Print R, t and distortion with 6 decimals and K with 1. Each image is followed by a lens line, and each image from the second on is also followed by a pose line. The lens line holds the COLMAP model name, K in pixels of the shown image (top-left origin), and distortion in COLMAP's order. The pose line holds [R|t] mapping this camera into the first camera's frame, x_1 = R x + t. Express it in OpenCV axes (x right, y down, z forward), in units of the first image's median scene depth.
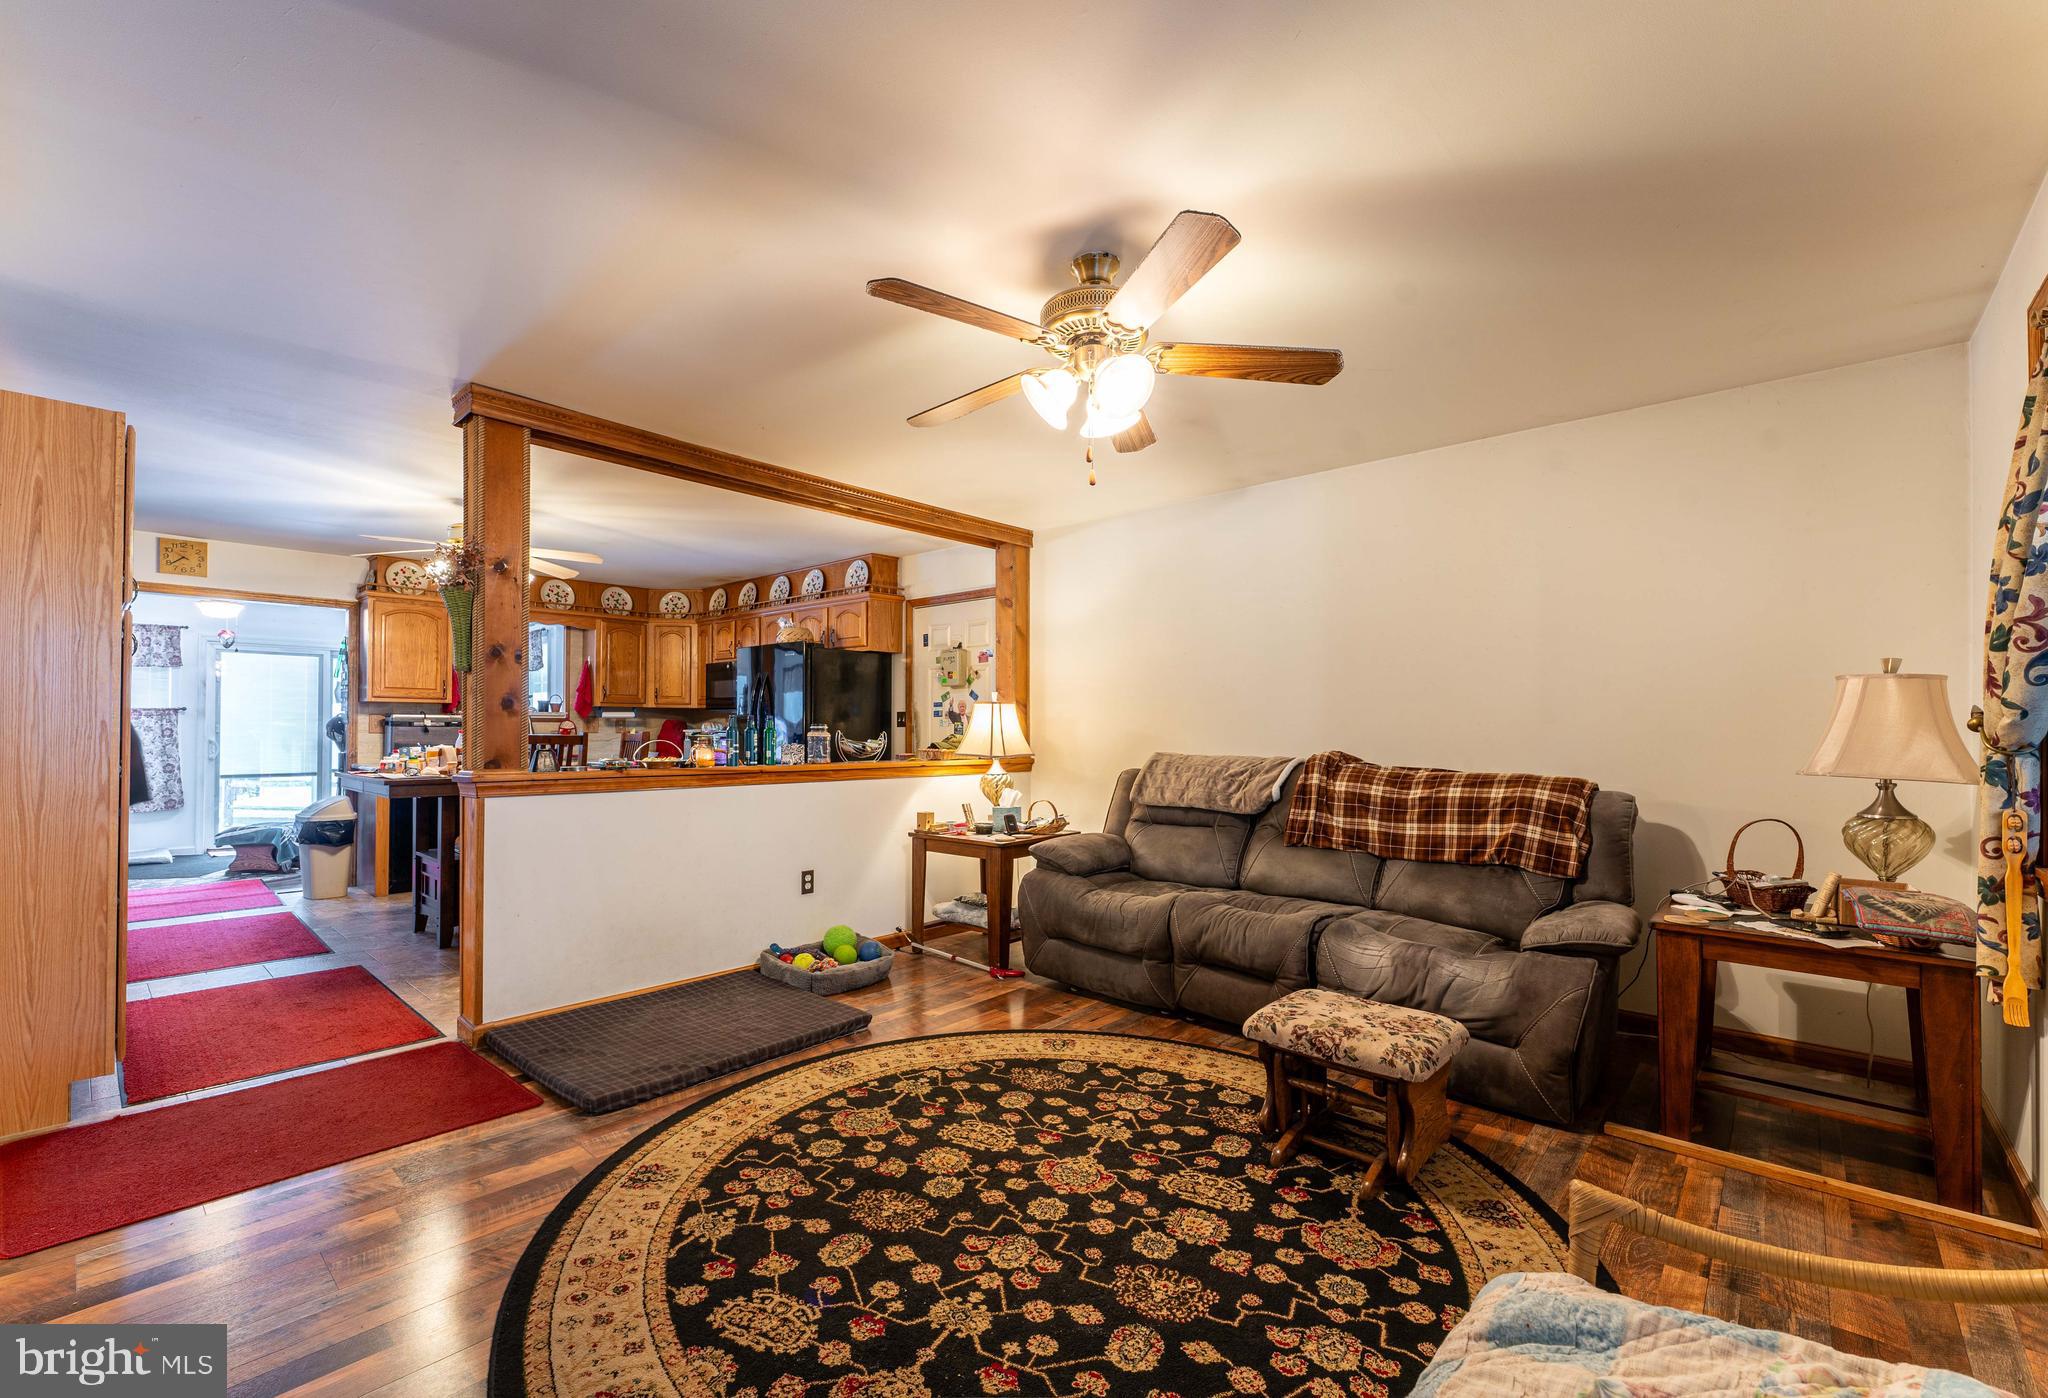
lens RADIAL K [[869.6, 0, 994.5], [0, 869.6, 727.1], [0, 0, 1]] dist [-0.002801, -0.000020]
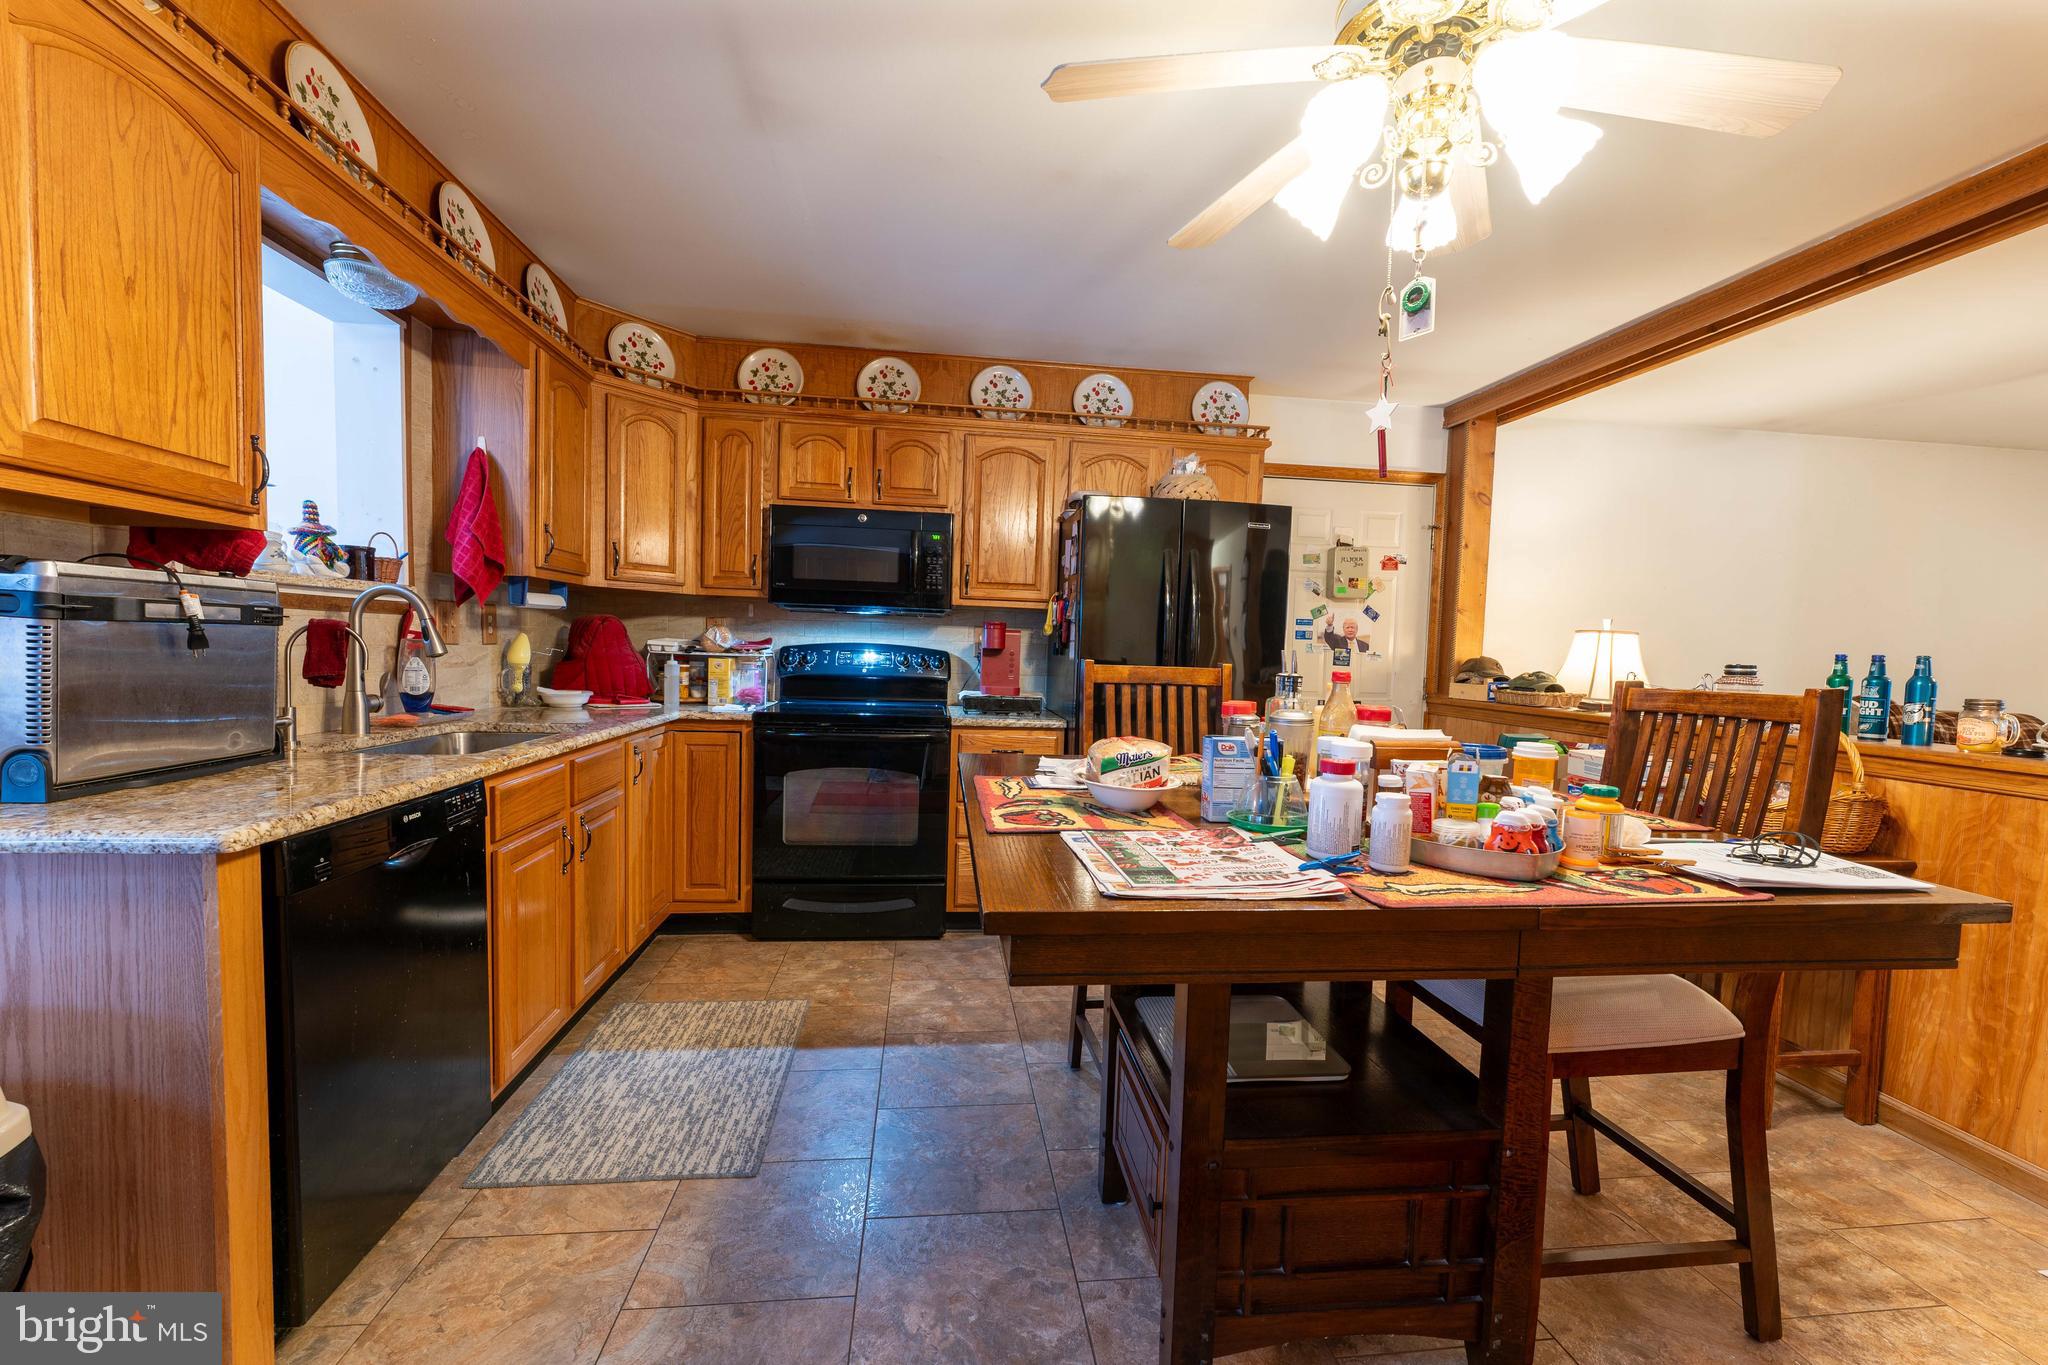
lens RADIAL K [[848.9, 0, 1026.6], [0, 848.9, 688.2], [0, 0, 1]] dist [-0.003912, 0.000553]
pose [[0.641680, -0.020704, 0.766693, -1.631621], [-0.031373, 0.998090, 0.053210, -0.004046], [-0.766331, -0.058197, 0.639805, 1.616143]]
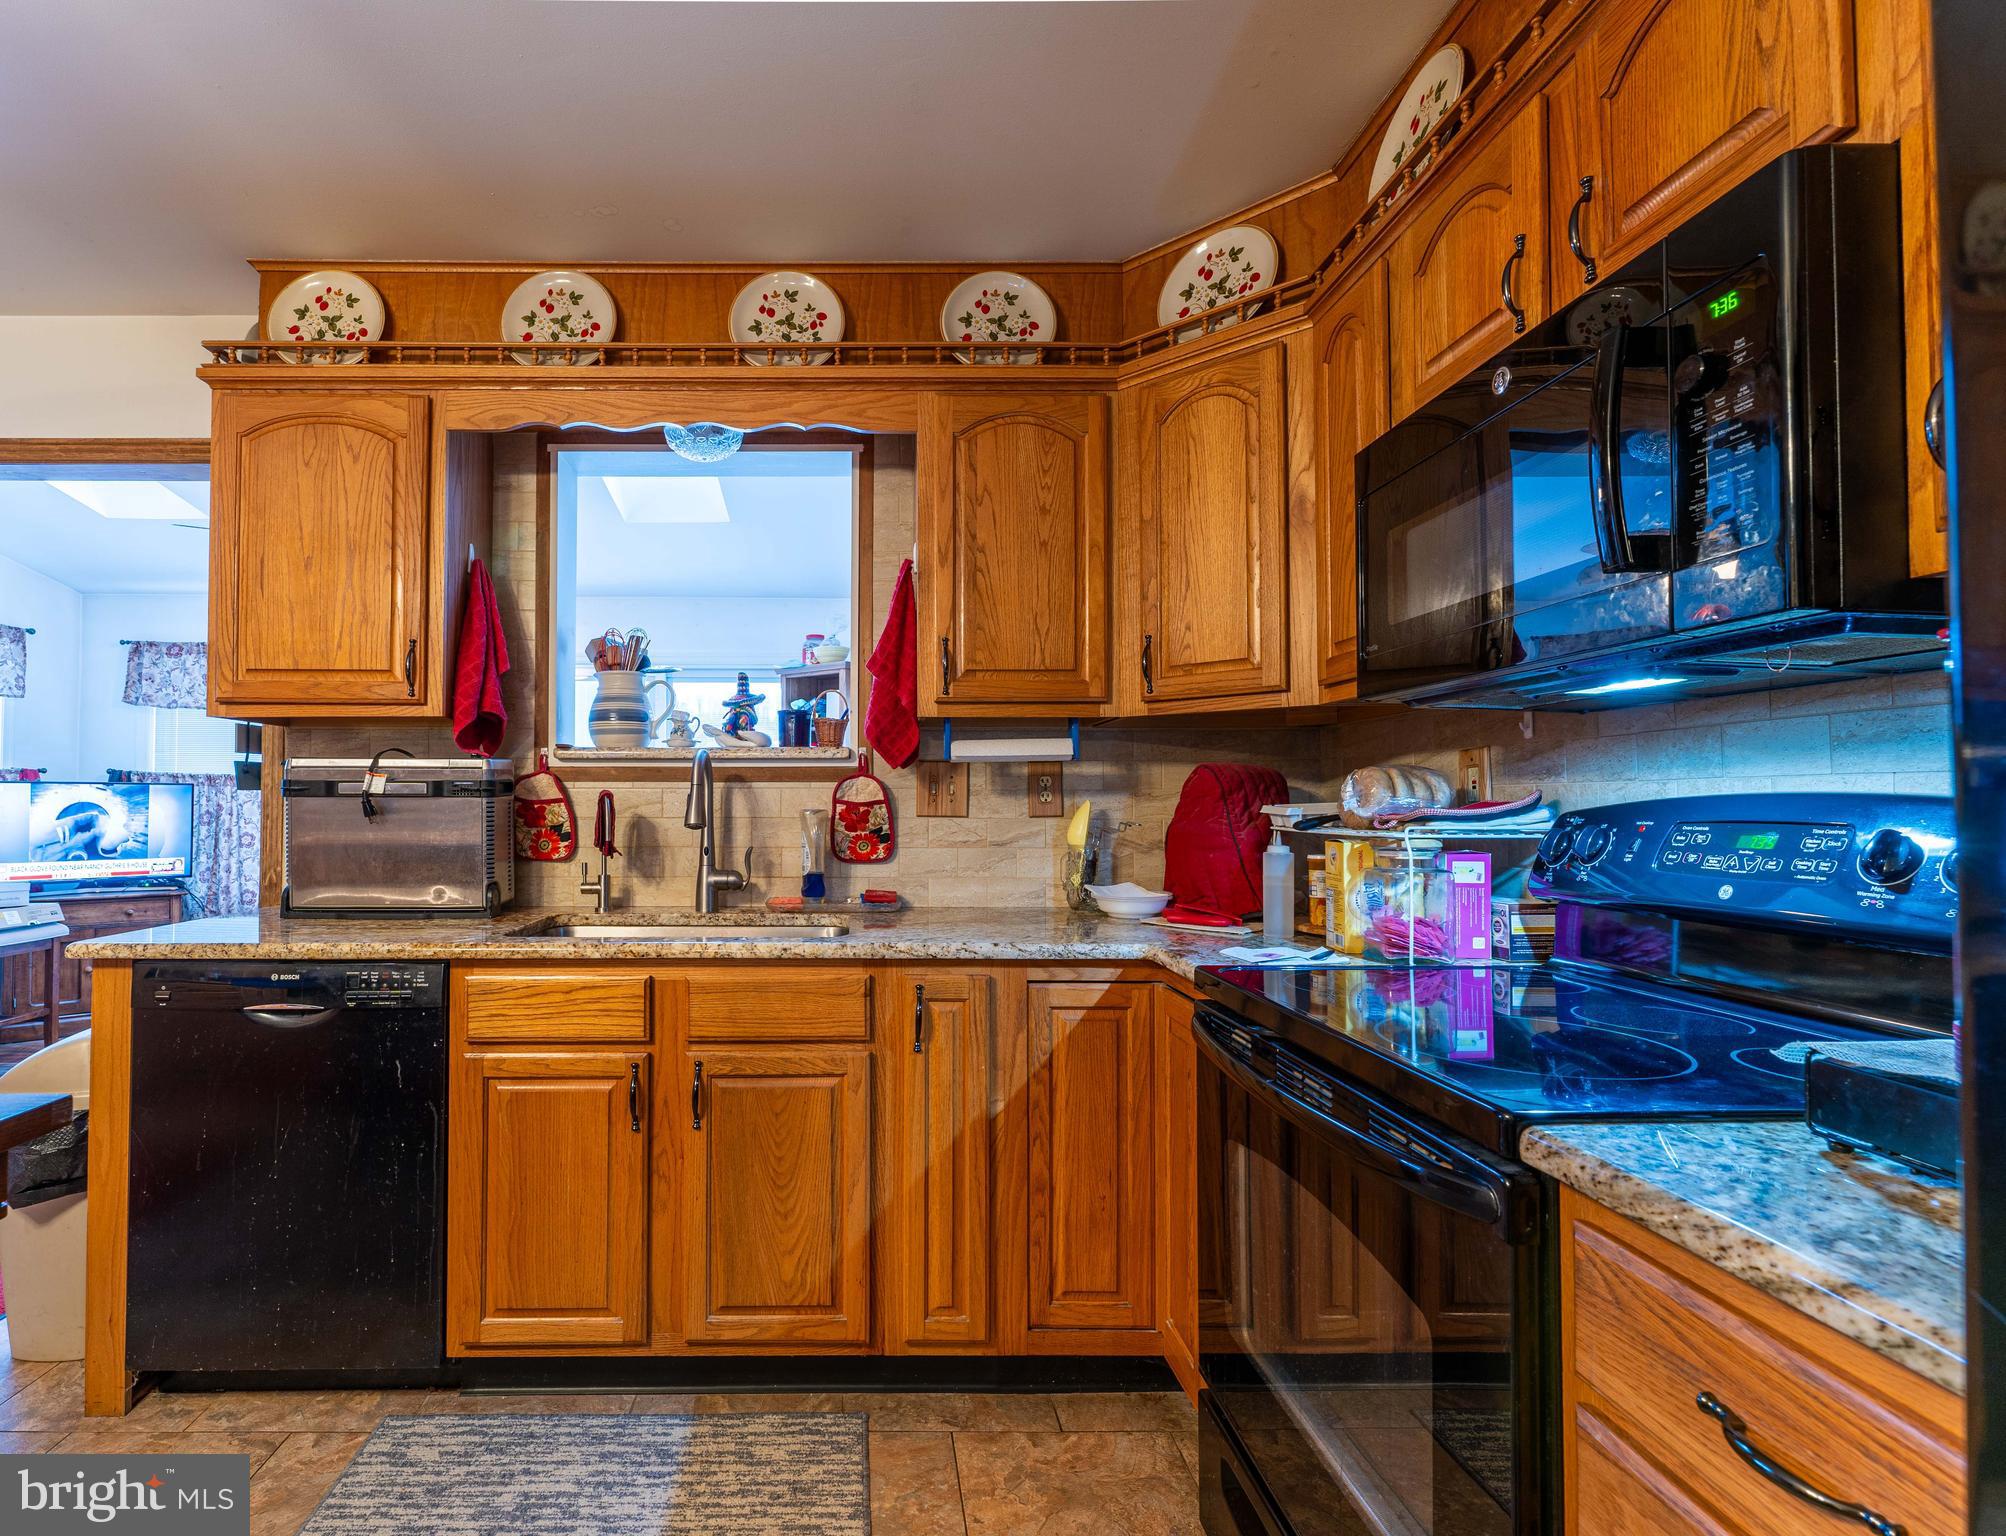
lens RADIAL K [[972.6, 0, 872.3], [0, 972.6, 783.6], [0, 0, 1]] dist [-0.005421, -0.000430]
pose [[0.687938, -0.019999, -0.725494, -0.688725], [0.003545, 0.999701, -0.024196, 0.009820], [0.725761, 0.014074, 0.687803, 2.127586]]
